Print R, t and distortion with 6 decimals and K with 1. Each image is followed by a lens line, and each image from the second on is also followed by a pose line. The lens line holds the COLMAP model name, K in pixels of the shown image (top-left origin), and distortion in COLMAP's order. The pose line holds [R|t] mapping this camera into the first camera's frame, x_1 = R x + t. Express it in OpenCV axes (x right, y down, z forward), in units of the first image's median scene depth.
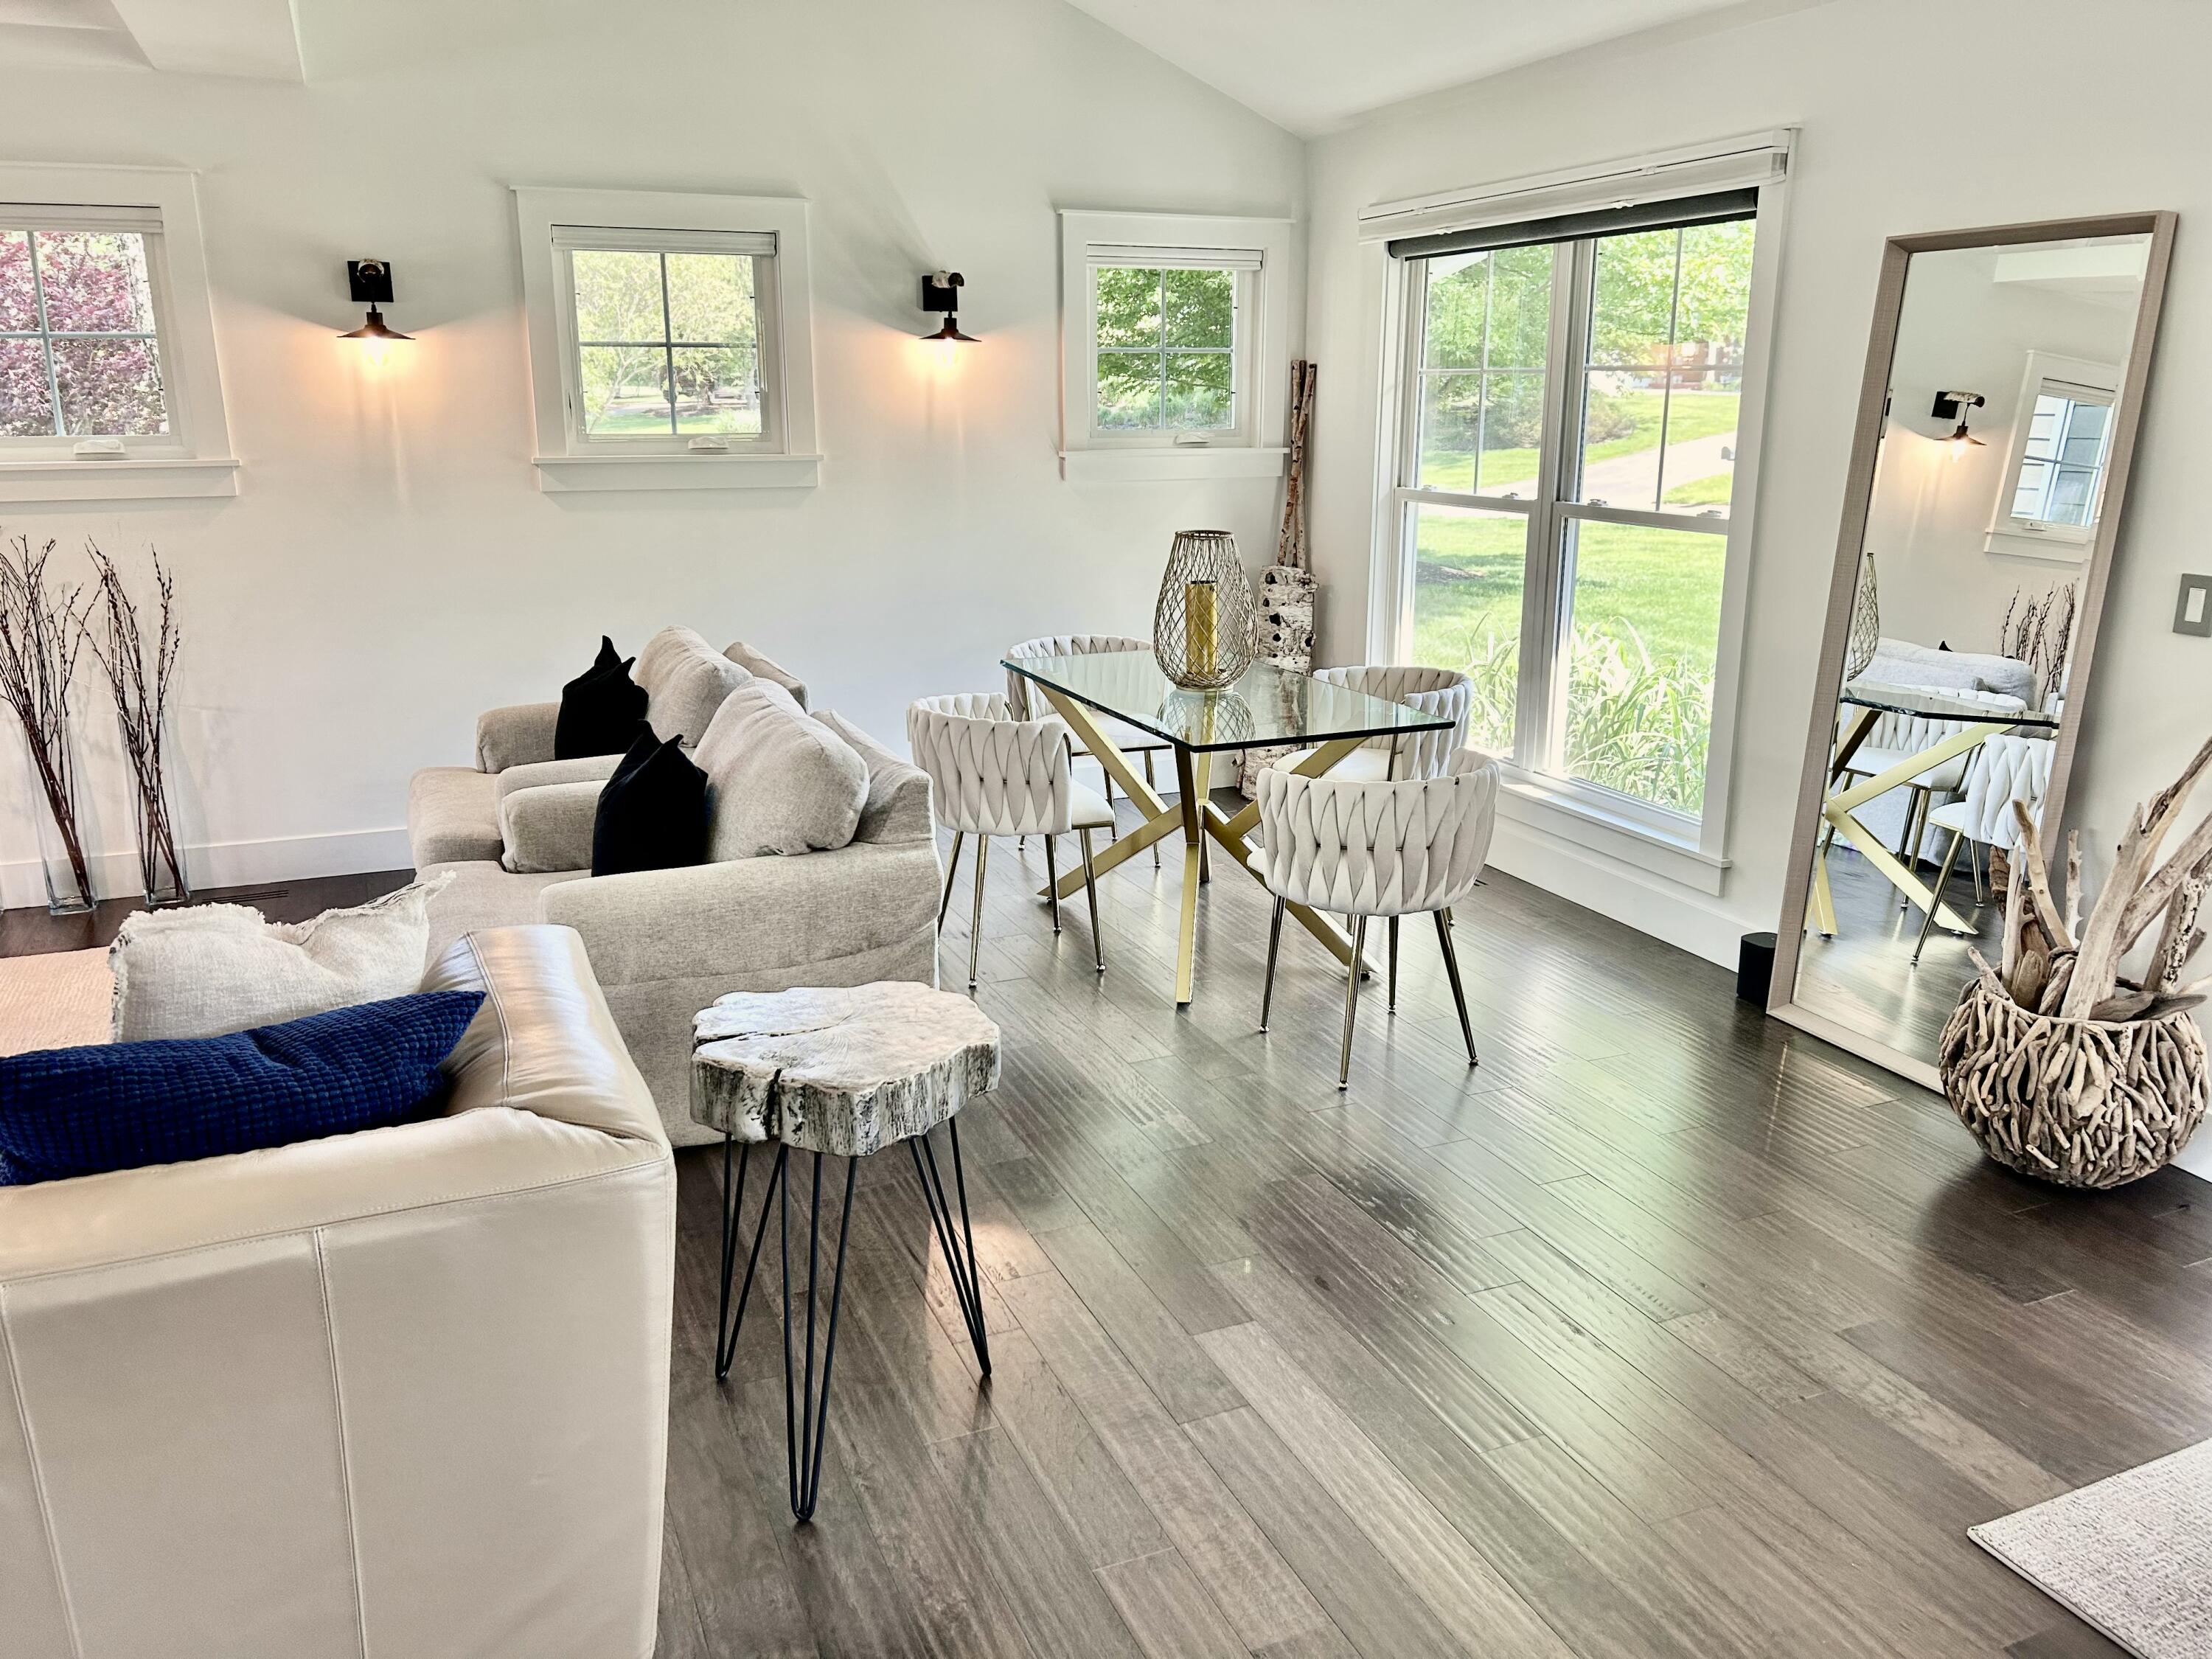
lens RADIAL K [[1690.1, 0, 1107.3], [0, 1690.1, 841.8], [0, 0, 1]] dist [0.093919, -0.042392]
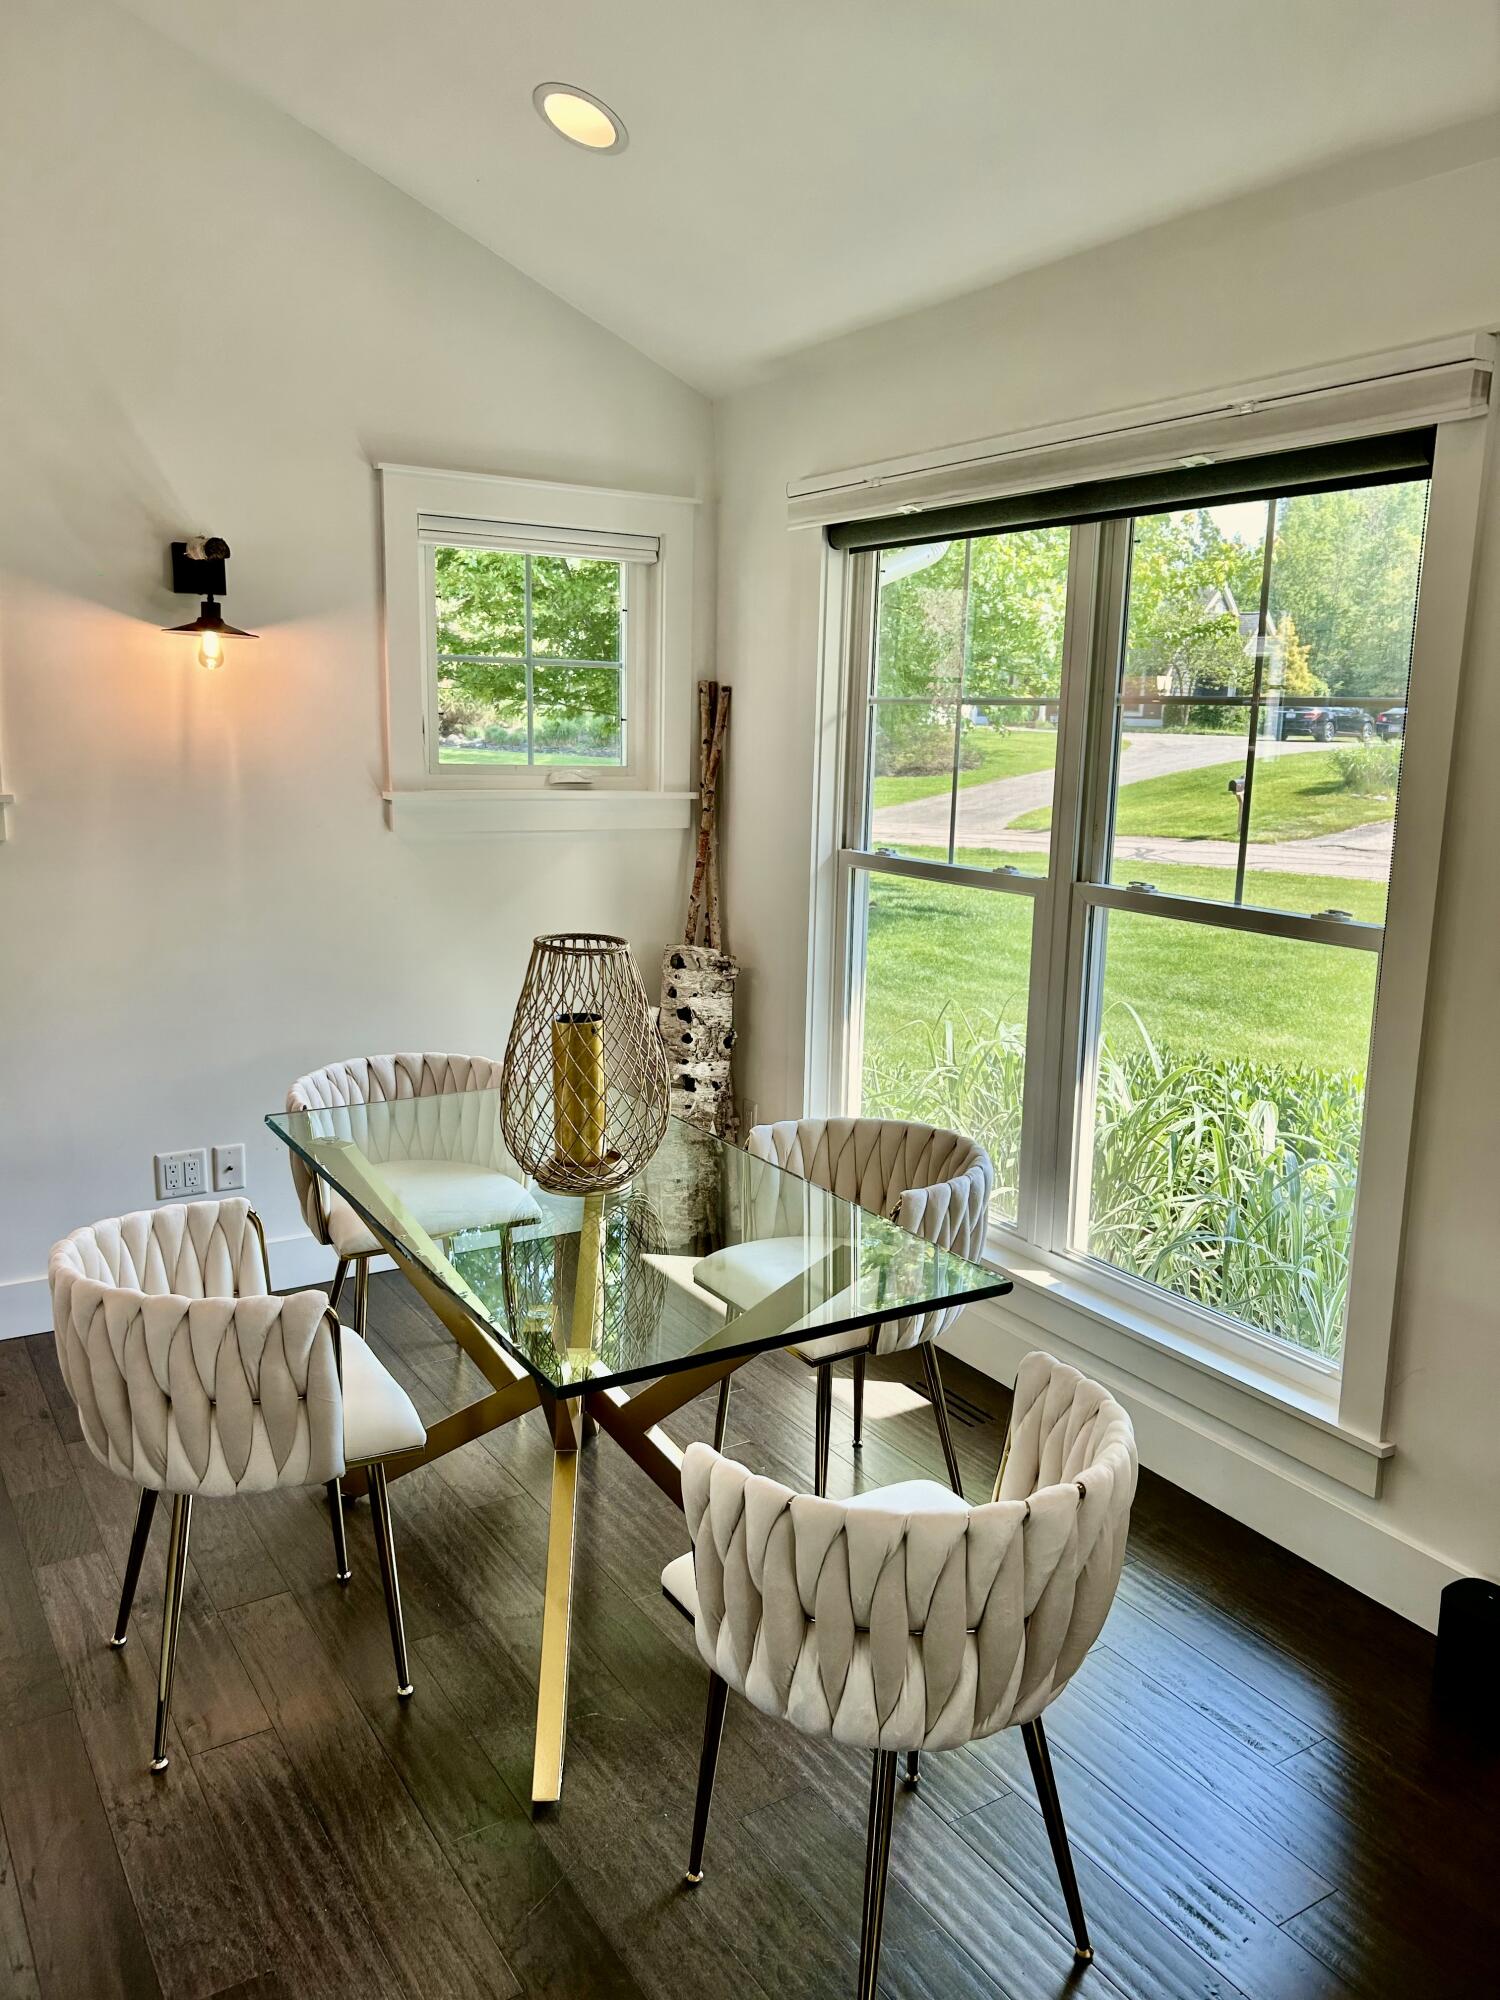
lens RADIAL K [[1528.1, 0, 752.2], [0, 1528.1, 1017.1], [0, 0, 1]] dist [0.093919, -0.042392]
pose [[0.987906, -0.007547, 0.154873, 0.025761], [0.017695, 0.997777, -0.064250, -0.094457], [-0.154044, 0.066213, 0.985843, 0.354510]]
